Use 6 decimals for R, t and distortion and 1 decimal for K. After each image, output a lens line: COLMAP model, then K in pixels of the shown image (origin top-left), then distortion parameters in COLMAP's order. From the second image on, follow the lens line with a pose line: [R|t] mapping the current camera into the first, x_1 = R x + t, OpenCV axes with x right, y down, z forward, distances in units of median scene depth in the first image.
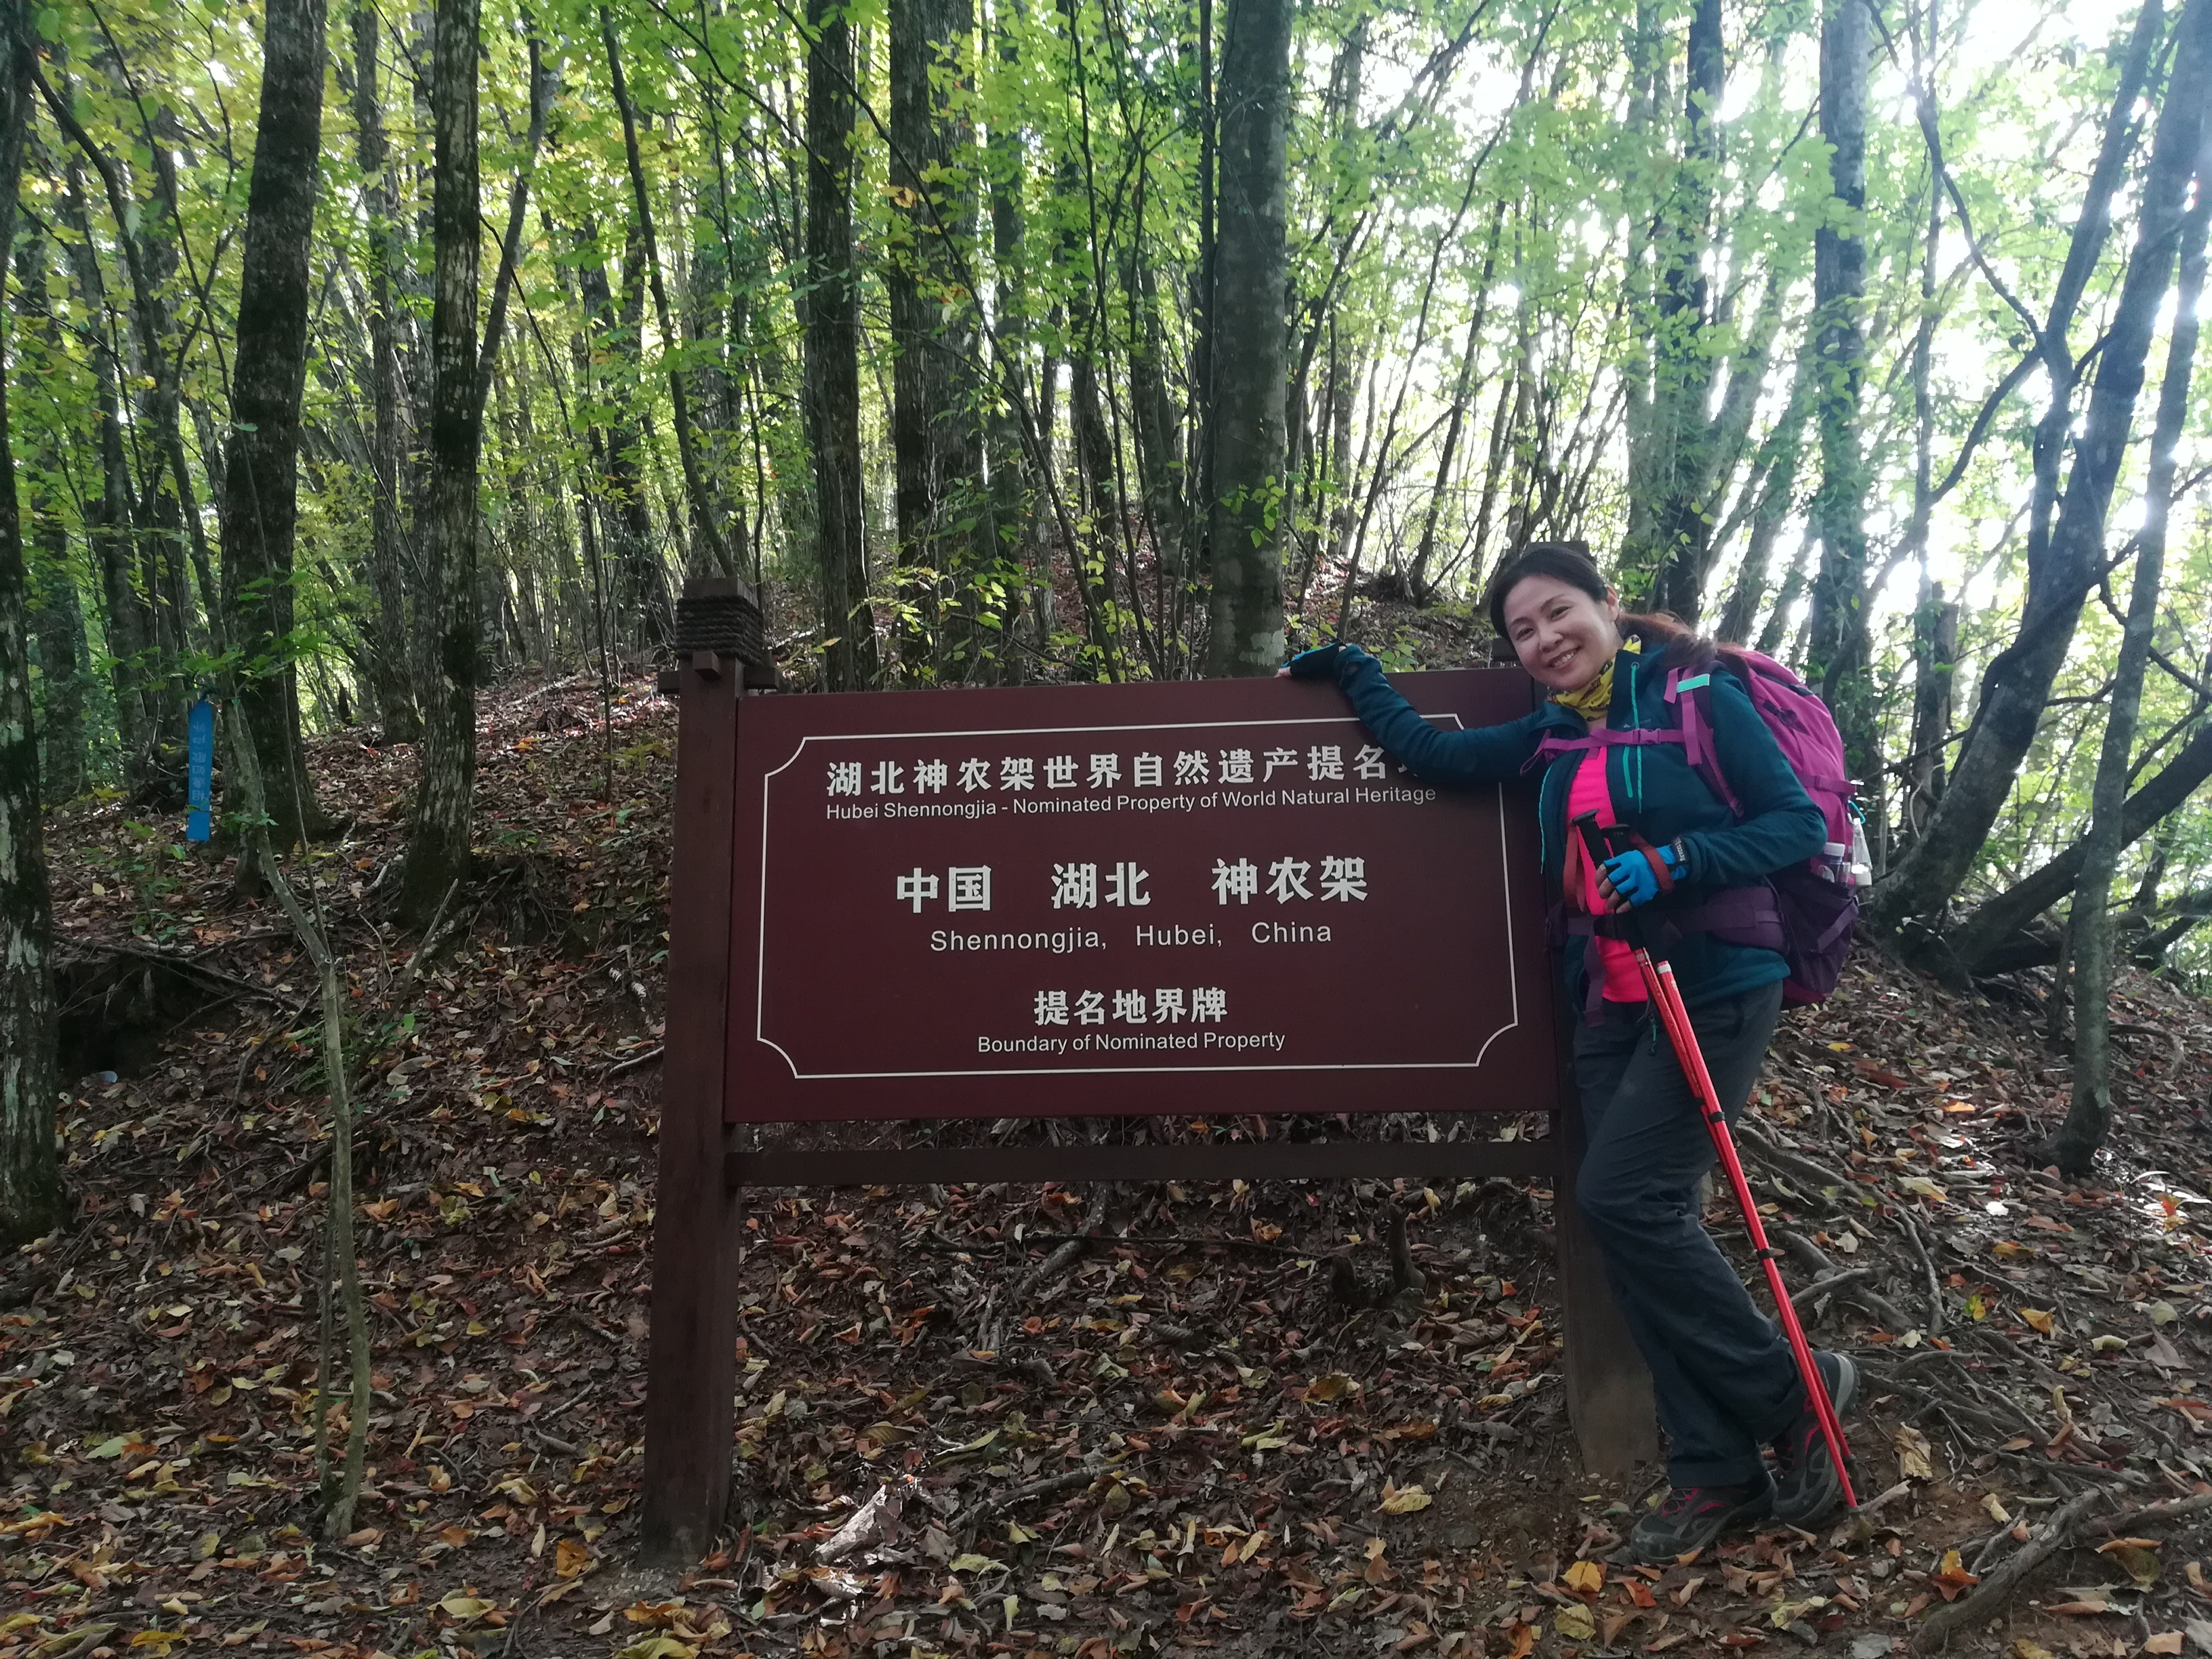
lens RADIAL K [[1737.0, 0, 1093.4], [0, 1737.0, 817.7], [0, 0, 1]] dist [0.074580, -0.102662]
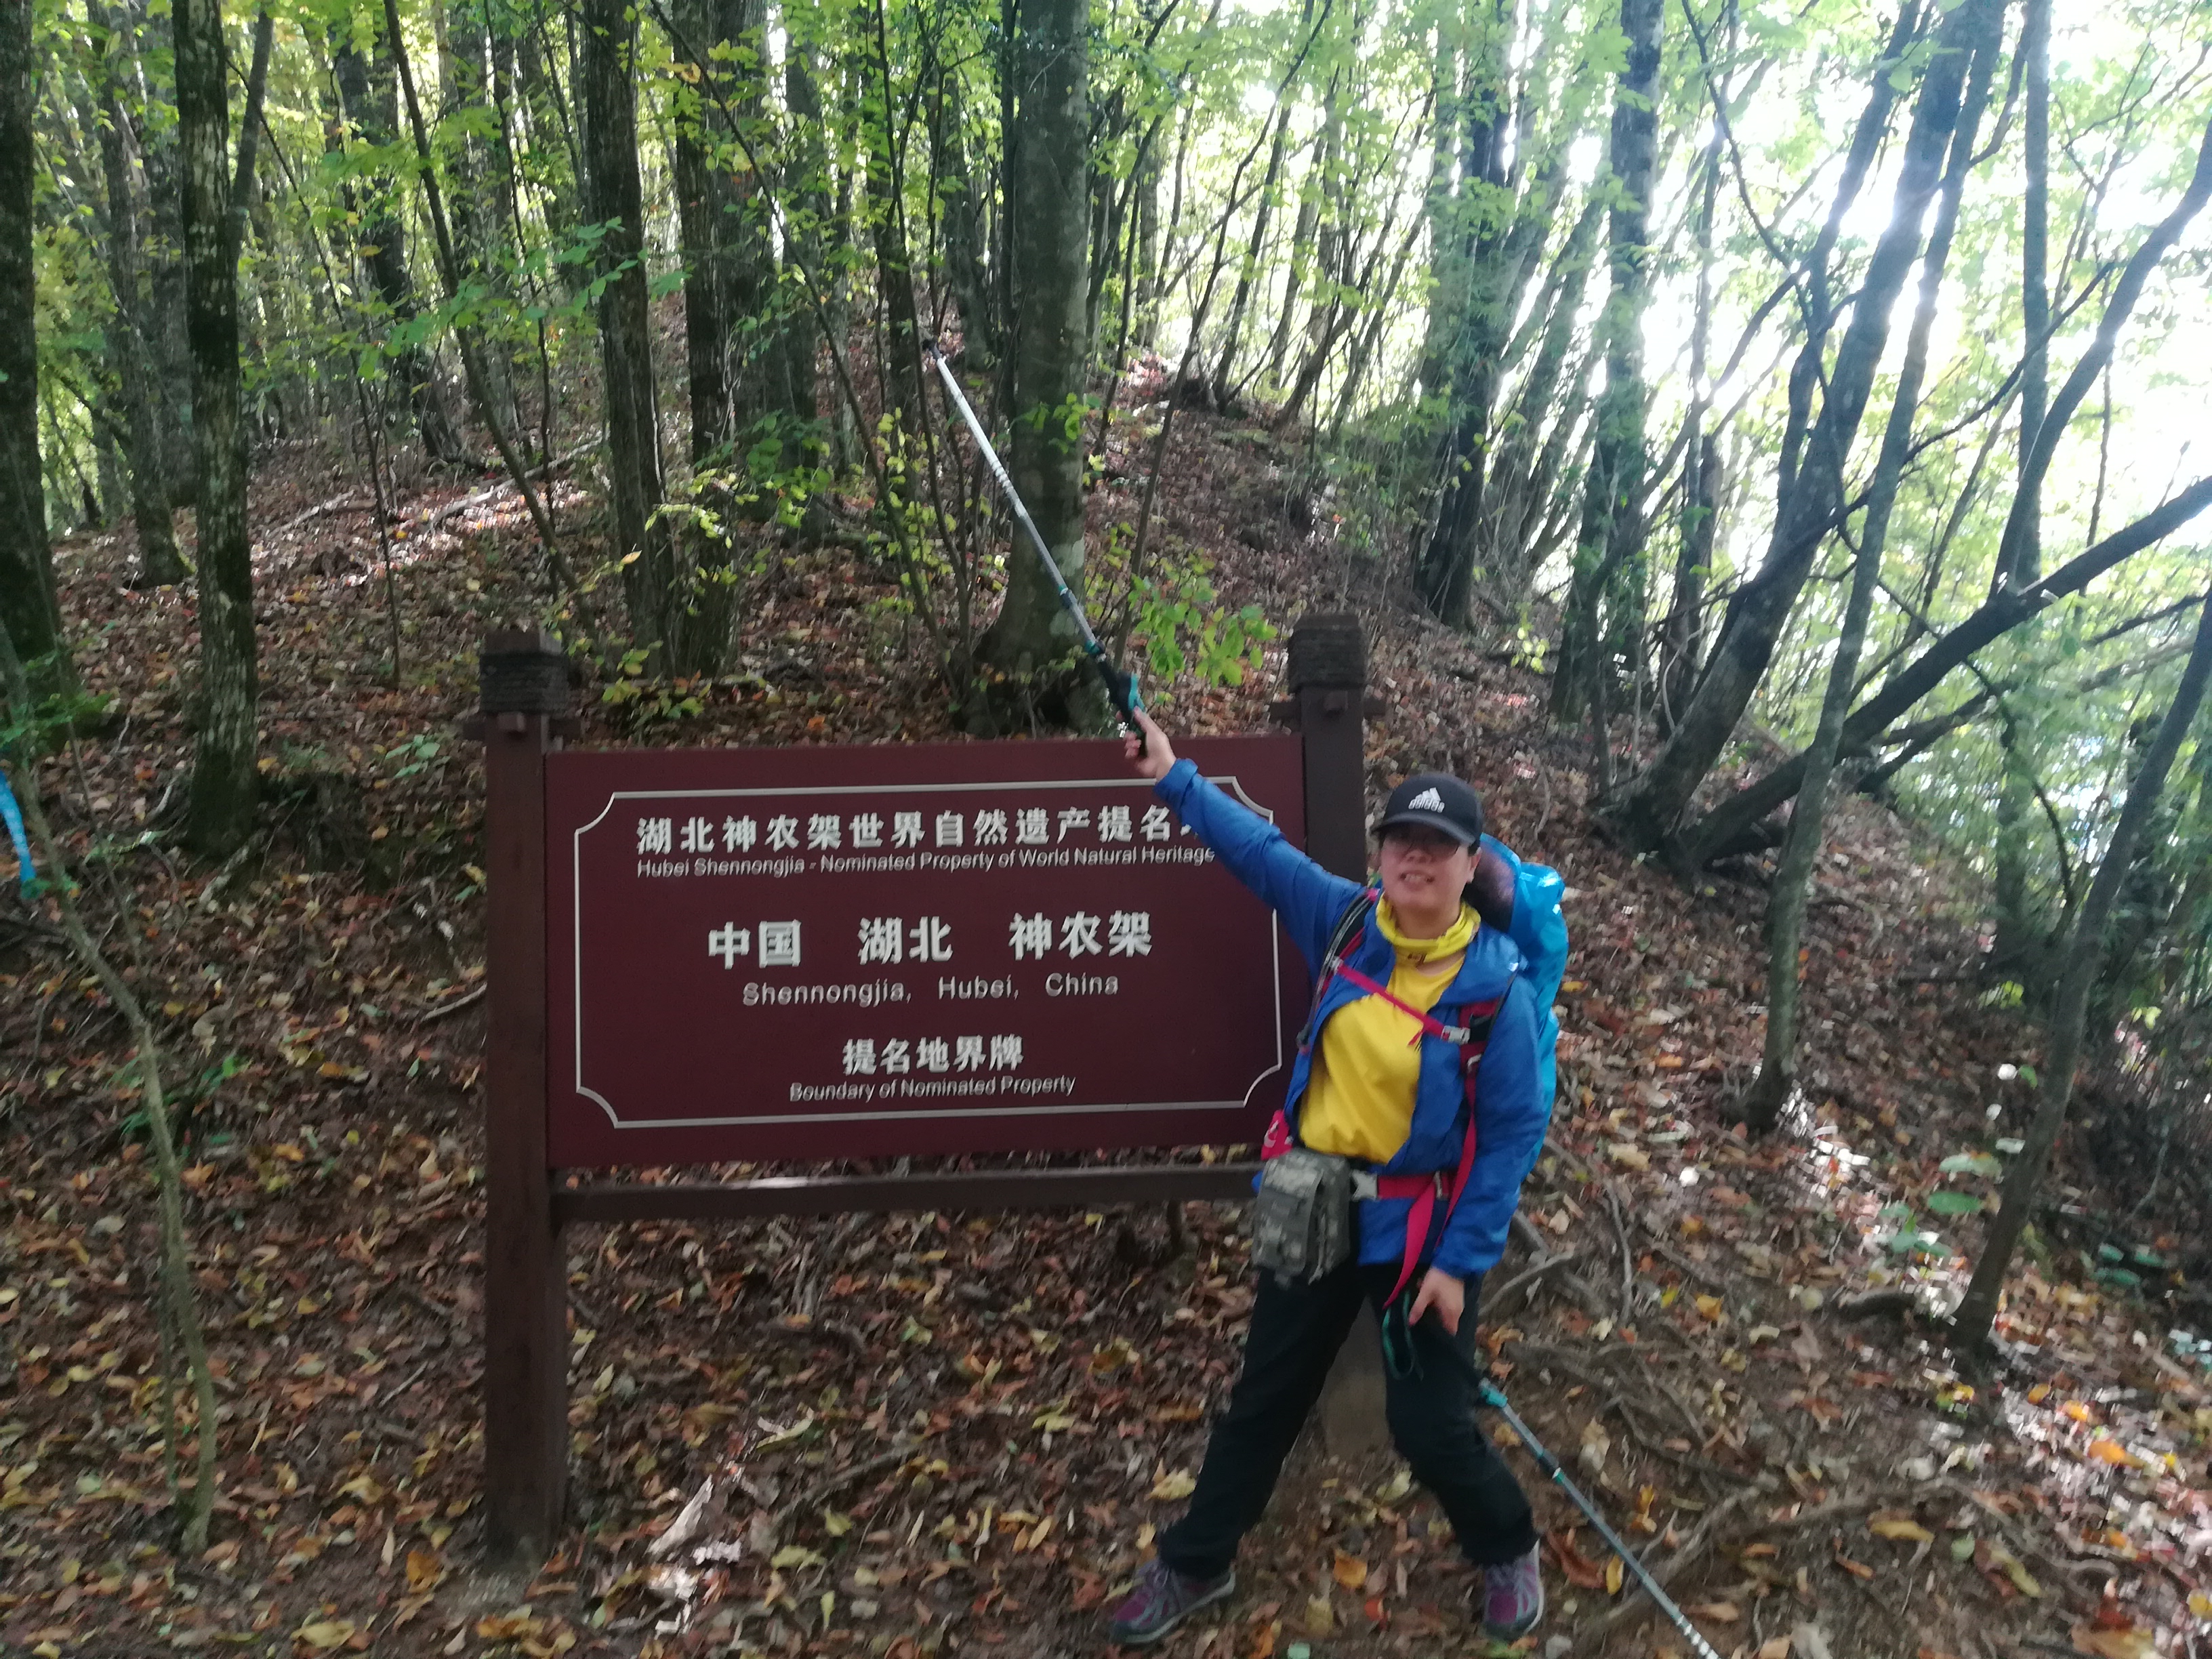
lens RADIAL K [[1737.0, 0, 1093.4], [0, 1737.0, 817.7], [0, 0, 1]] dist [0.074580, -0.102662]
pose [[0.993691, -0.007091, 0.111928, 0.000134], [-0.009898, 0.988560, 0.150500, -0.193006], [-0.111715, -0.150659, 0.982253, -0.049959]]
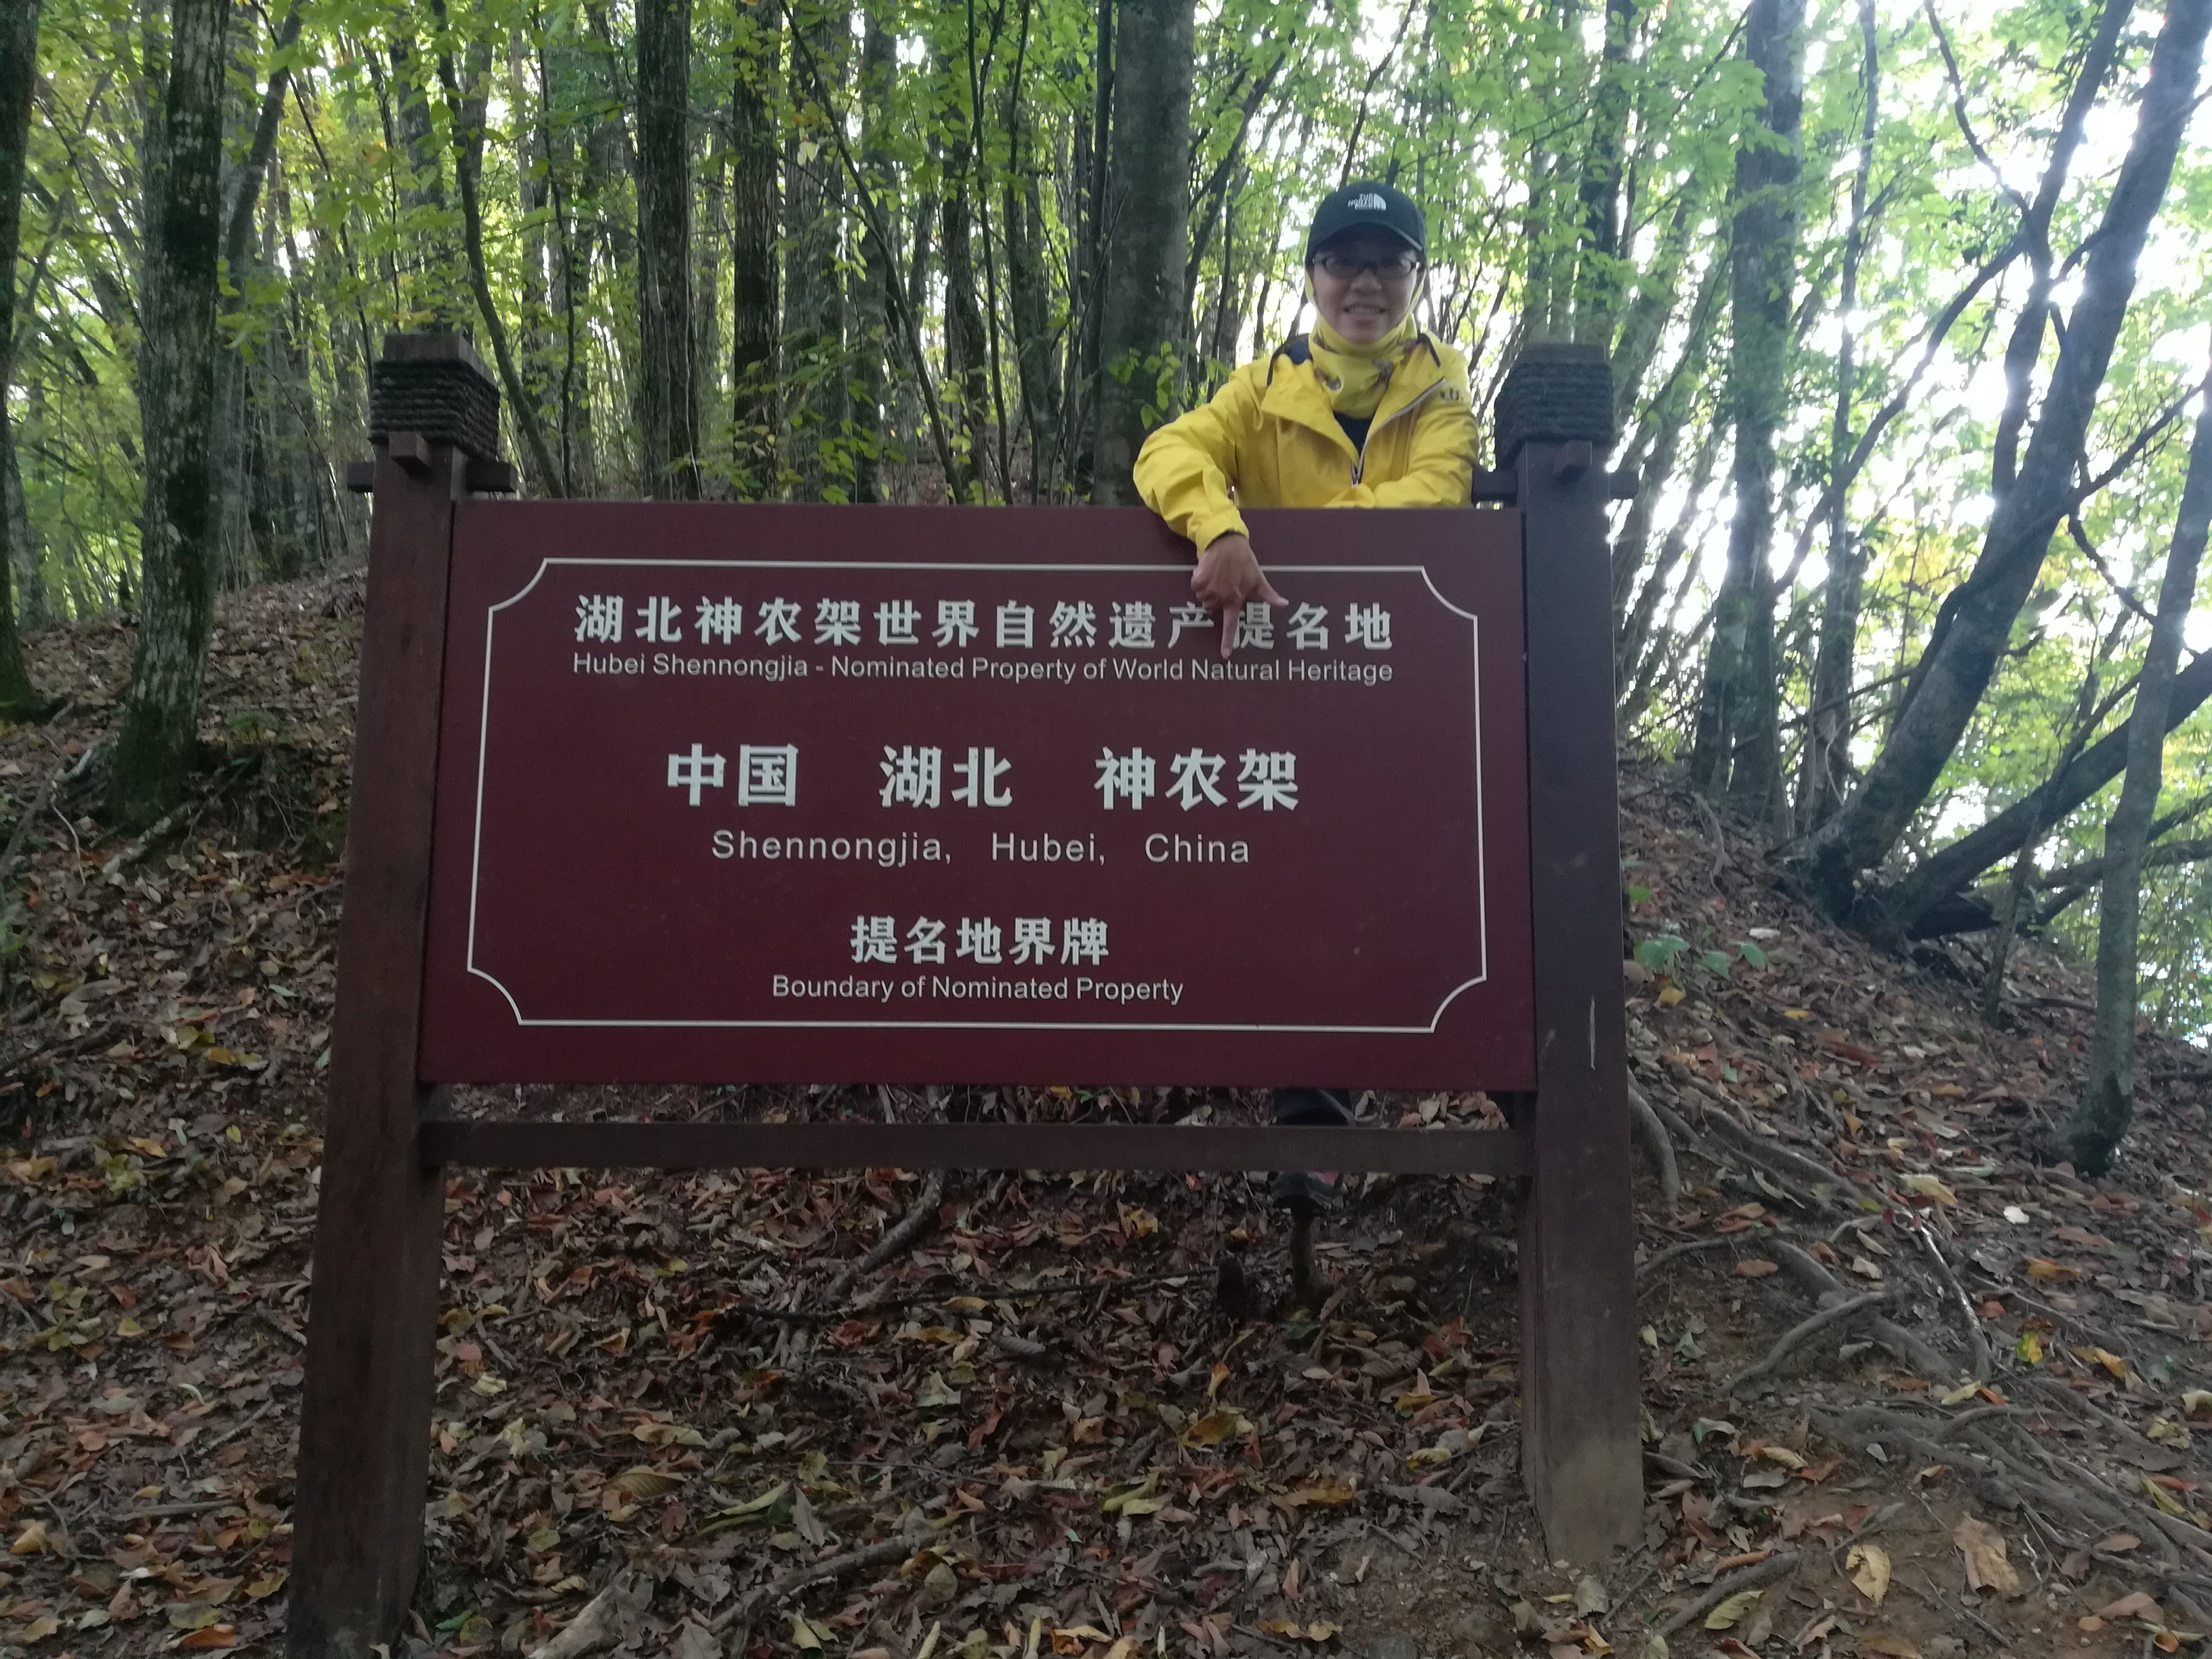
lens RADIAL K [[1739.3, 0, 1093.5], [0, 1739.3, 829.9], [0, 0, 1]] dist [0.061673, -0.085589]
pose [[0.996159, 0.034976, 0.080274, 0.007185], [-0.038005, 0.998610, 0.036528, 0.029070], [-0.078885, -0.039439, 0.996103, 0.232799]]
